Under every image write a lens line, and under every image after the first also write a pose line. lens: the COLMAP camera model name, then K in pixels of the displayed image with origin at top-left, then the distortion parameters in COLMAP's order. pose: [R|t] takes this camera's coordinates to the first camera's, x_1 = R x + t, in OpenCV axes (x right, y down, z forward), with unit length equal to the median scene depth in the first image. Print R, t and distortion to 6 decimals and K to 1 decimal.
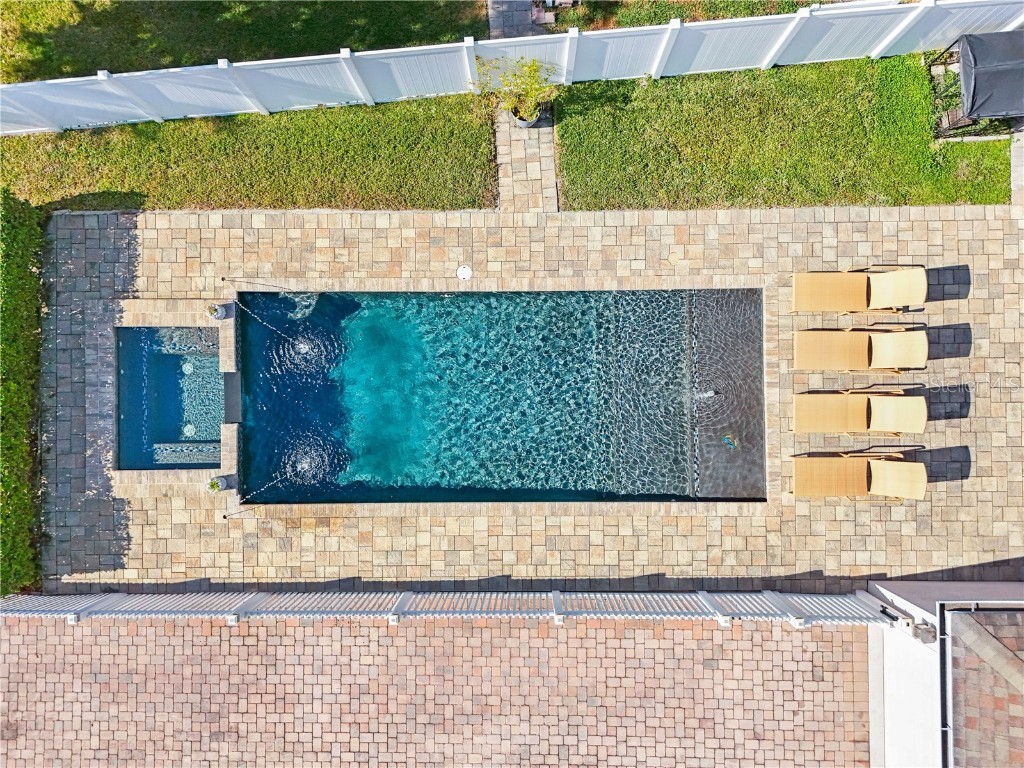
lens RADIAL K [[771.9, 0, 516.6], [0, 771.9, 383.2], [0, 0, 1]] dist [0.021818, -0.008188]
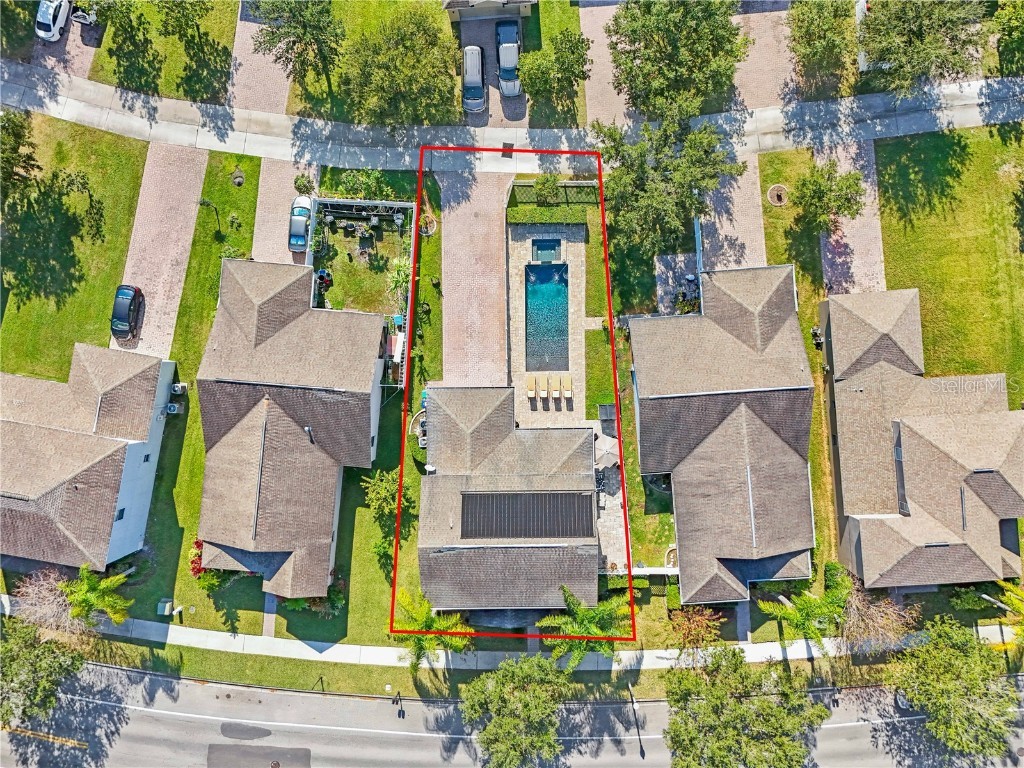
lens RADIAL K [[771.9, 0, 516.6], [0, 771.9, 383.2], [0, 0, 1]] dist [0.021818, -0.008188]
pose [[0.000770, 0.999972, 0.007451, 0.355075], [-0.999564, 0.000550, 0.029517, 0.063339], [0.029513, -0.007471, 0.999536, -3.888100]]
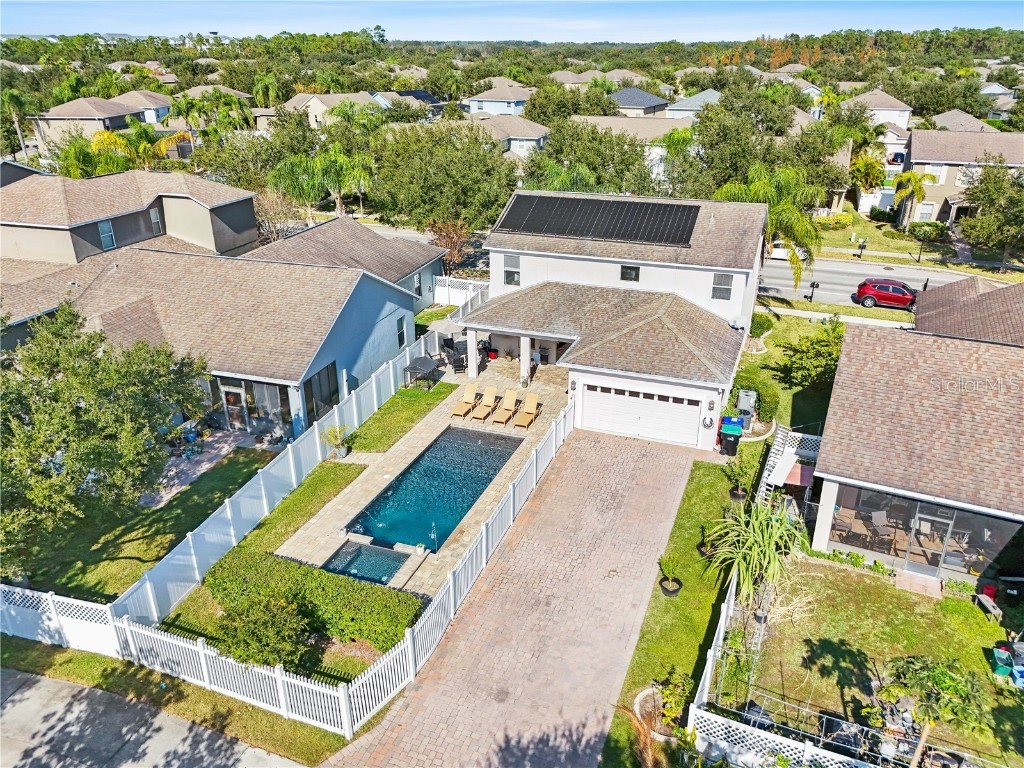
lens RADIAL K [[792.2, 0, 512.0], [0, 792.2, 384.0], [0, 0, 1]] dist [0.036723, -0.016936]
pose [[0.362947, -0.335729, 0.869227, -1.856921], [0.931230, 0.163581, -0.325655, 0.905008], [-0.032857, 0.927646, 0.372012, -0.128495]]
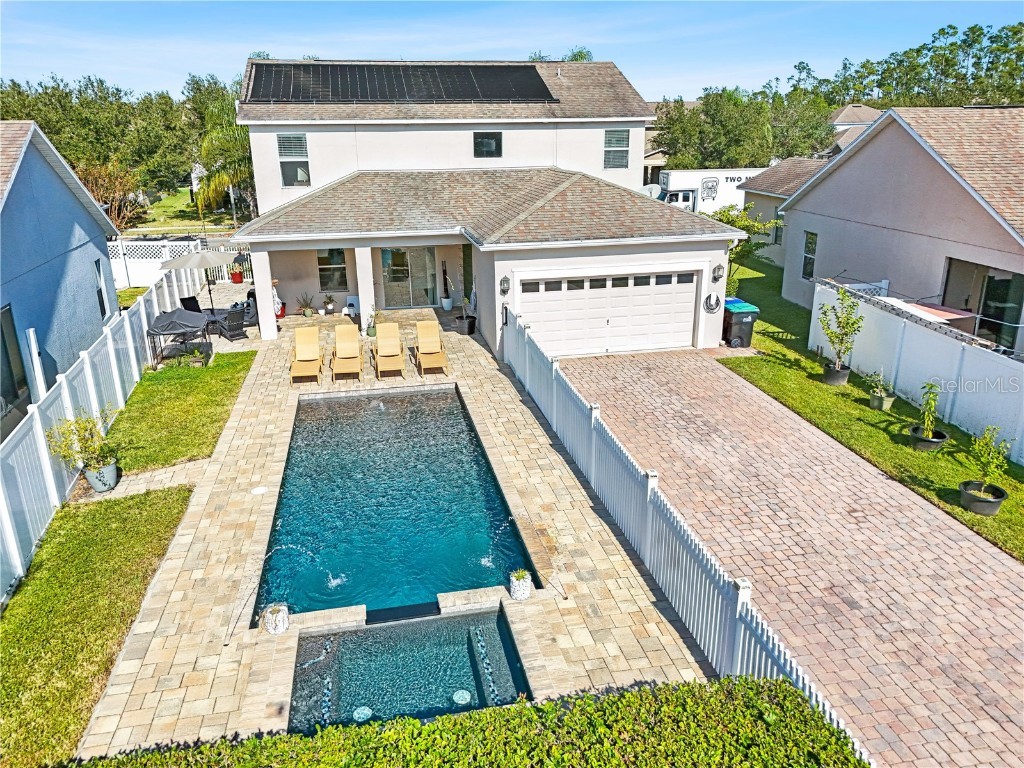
lens RADIAL K [[771.9, 0, 516.6], [0, 771.9, 383.2], [0, 0, 1]] dist [0.021818, -0.008188]
pose [[-0.191118, -0.266247, 0.944768, -1.013665], [0.981566, -0.050089, 0.184446, 0.000156], [-0.001786, 0.962602, 0.270912, 0.600618]]
